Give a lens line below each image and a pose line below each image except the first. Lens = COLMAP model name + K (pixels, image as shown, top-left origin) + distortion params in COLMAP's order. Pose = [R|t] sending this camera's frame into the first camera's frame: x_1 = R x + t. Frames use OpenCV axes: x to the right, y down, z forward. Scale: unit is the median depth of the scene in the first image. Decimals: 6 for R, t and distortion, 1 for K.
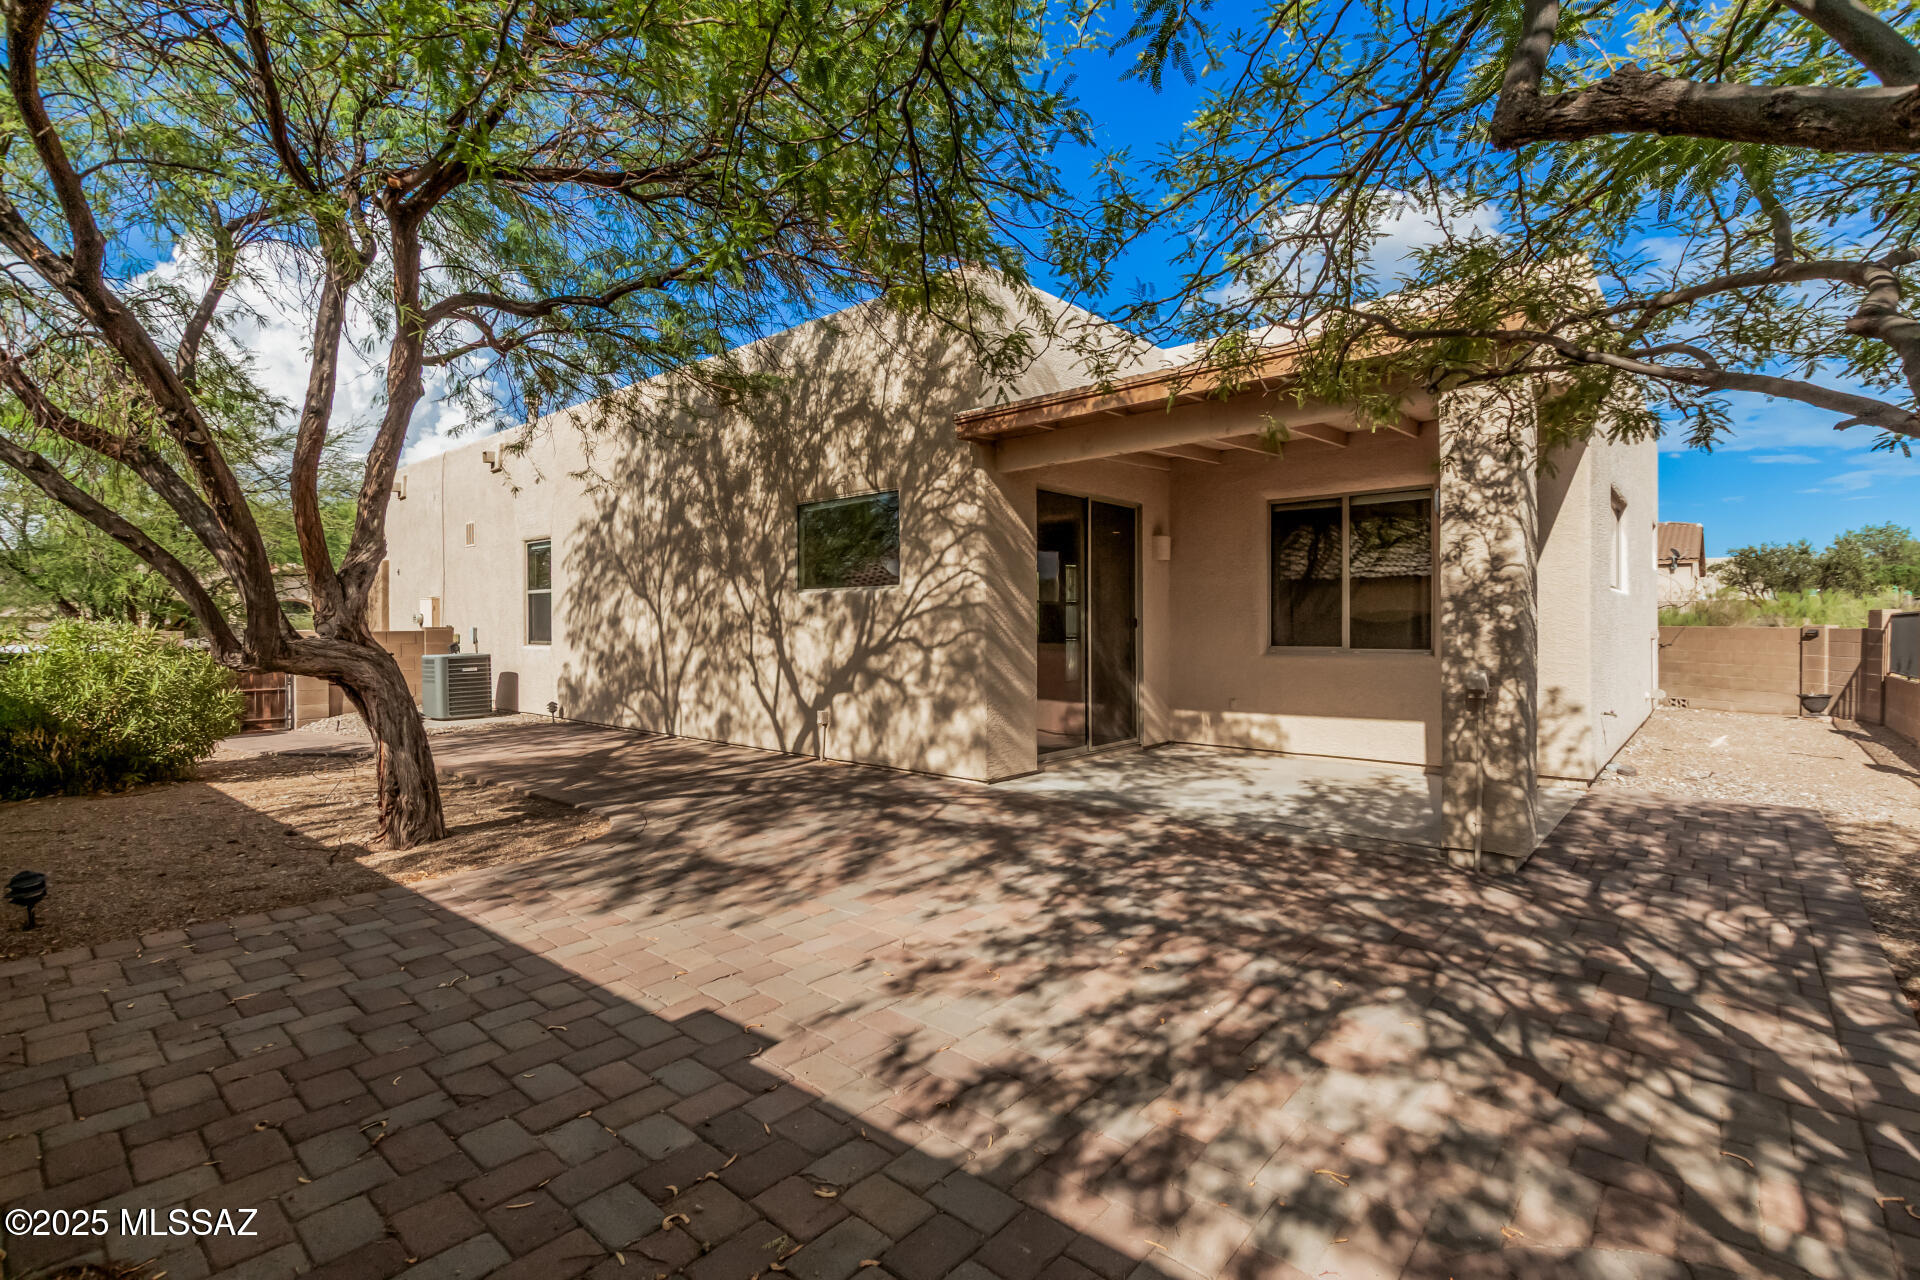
lens RADIAL K [[870.7, 0, 963.4], [0, 870.7, 617.4], [0, 0, 1]] dist [0.000814, 0.000221]
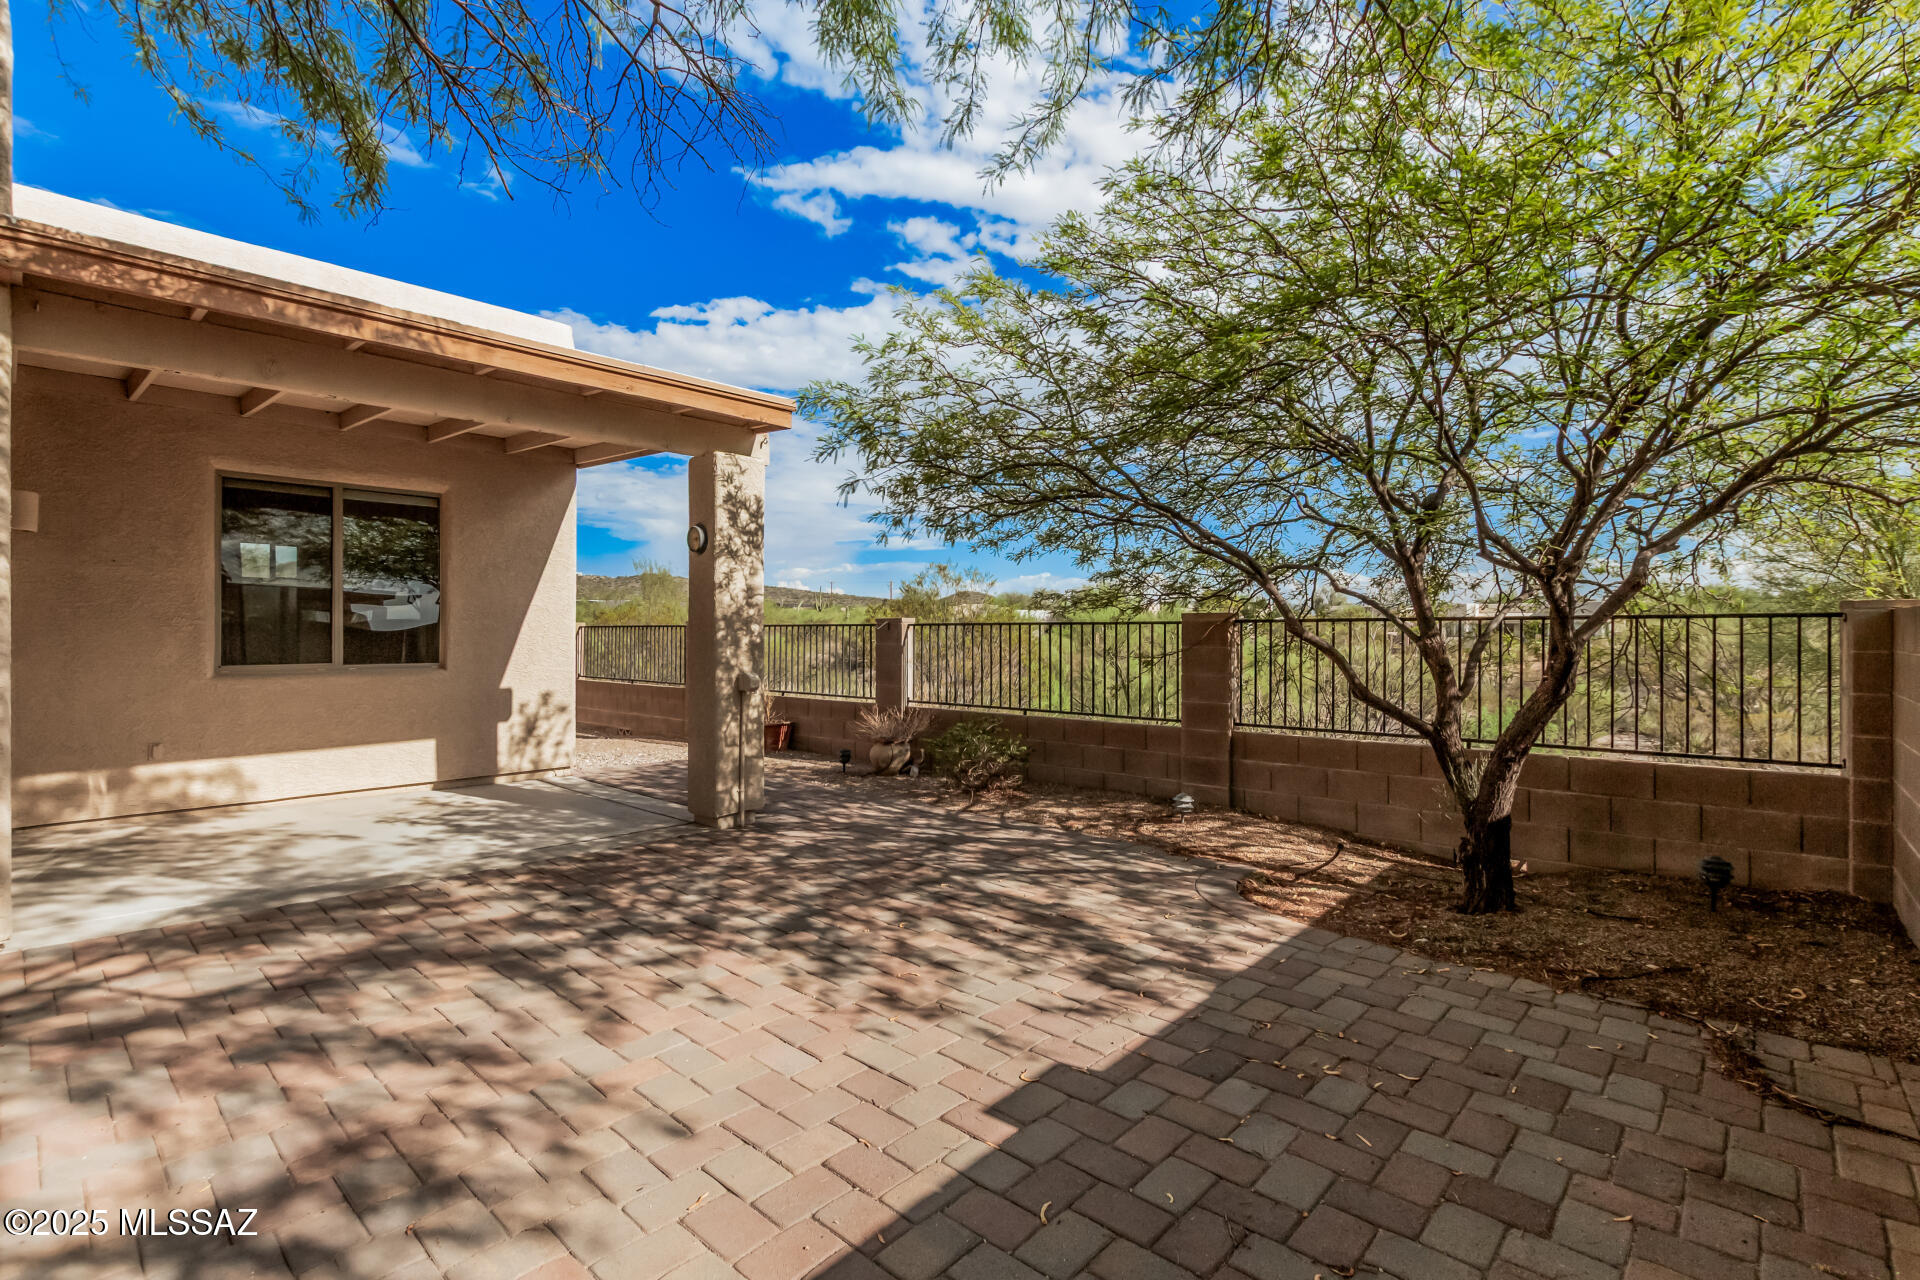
lens RADIAL K [[877.2, 0, 966.3], [0, 877.2, 638.0], [0, 0, 1]] dist [0.001145, 0.000160]
pose [[0.029161, -0.005231, 0.999561, -0.906230], [-0.010113, 0.999934, 0.005528, -0.005356], [-0.999524, -0.010270, 0.029106, 0.800468]]
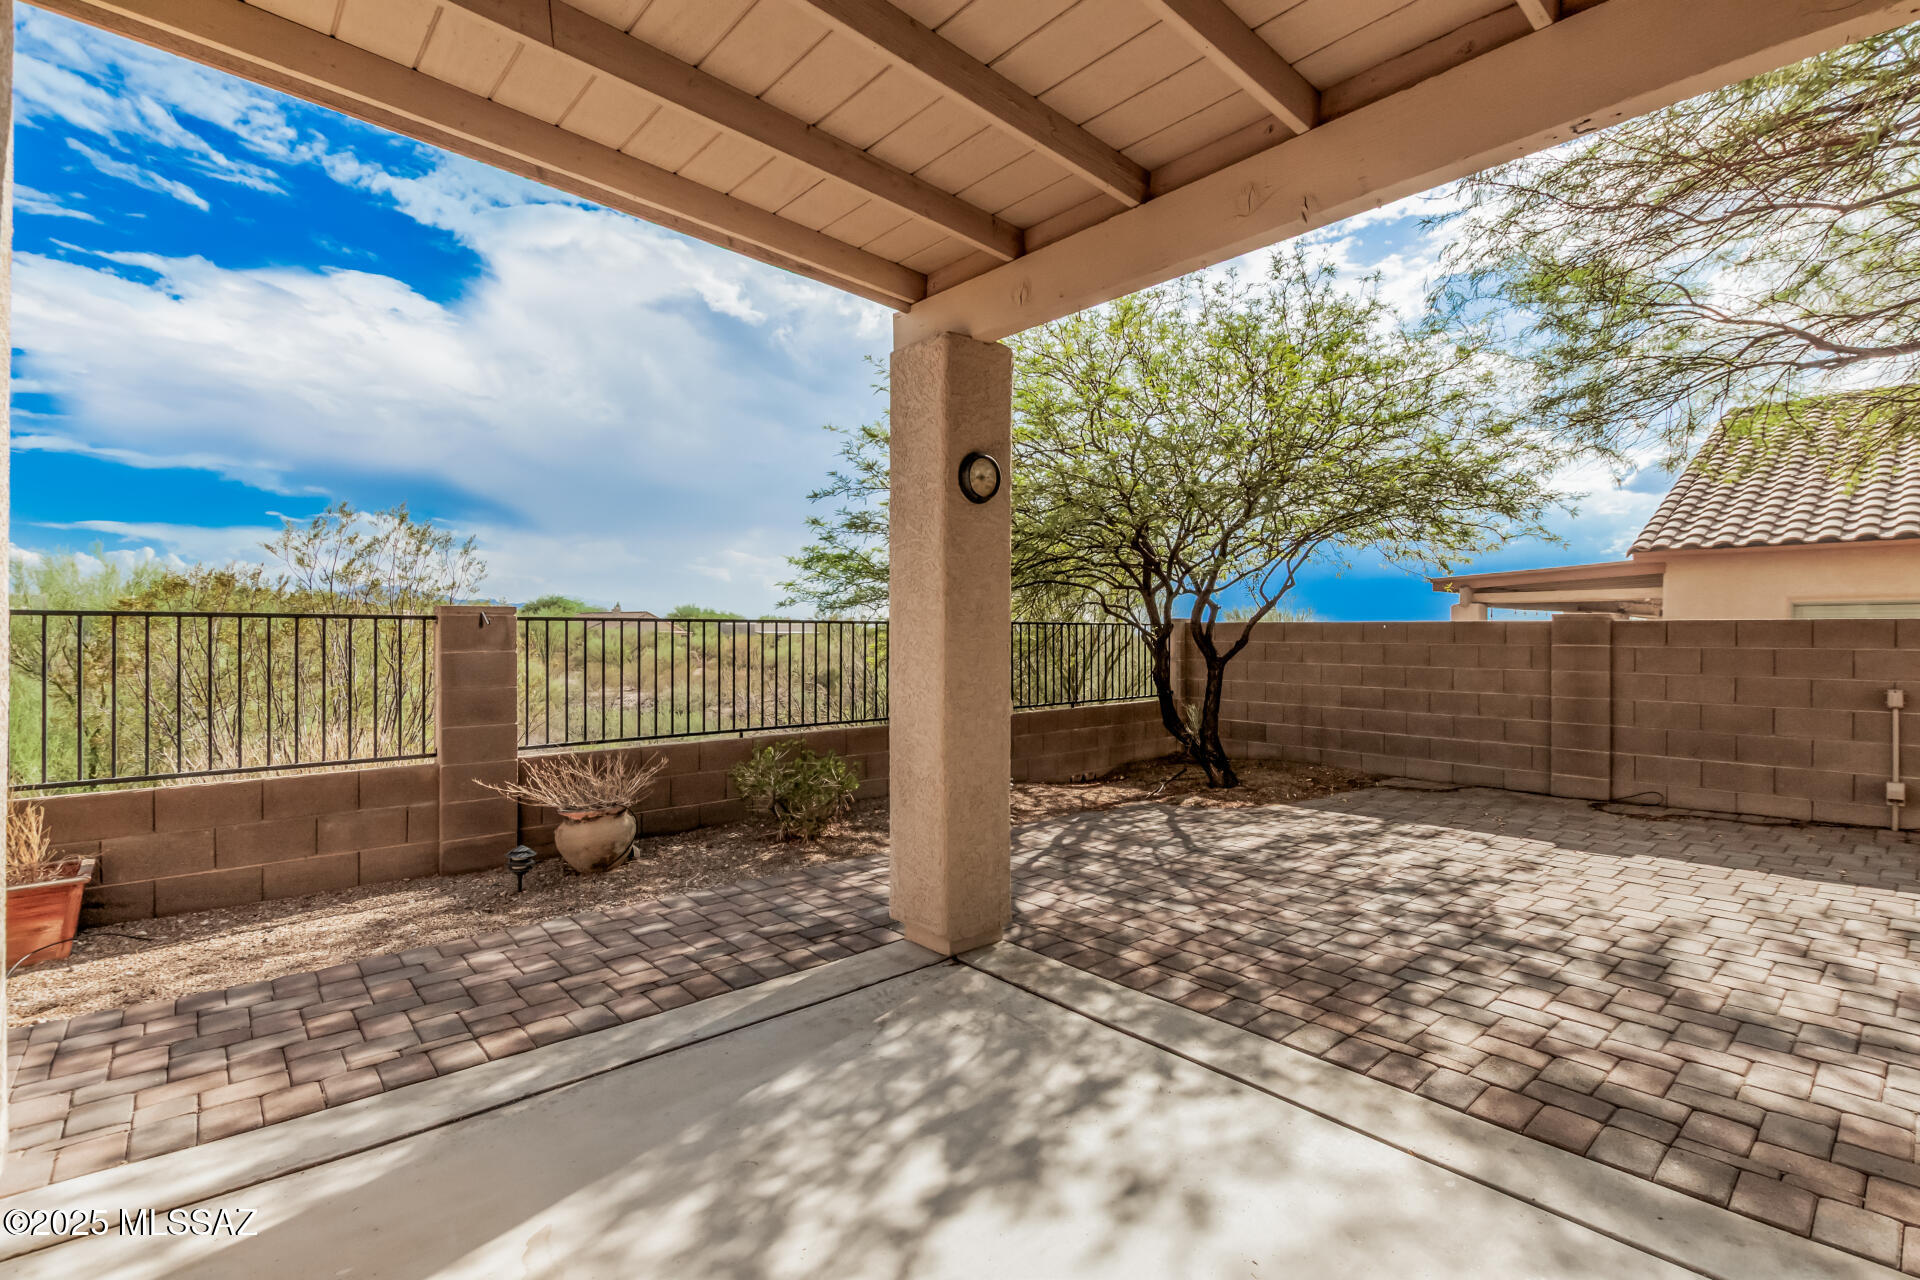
lens RADIAL K [[899.0, 0, 930.0], [0, 899.0, 635.1], [0, 0, 1]] dist [-0.001109, -0.000843]
pose [[-0.988109, 0.001941, 0.153745, 0.663808], [0.001175, 0.999986, -0.005078, 0.007172], [-0.153753, -0.004837, -0.988098, 2.411952]]
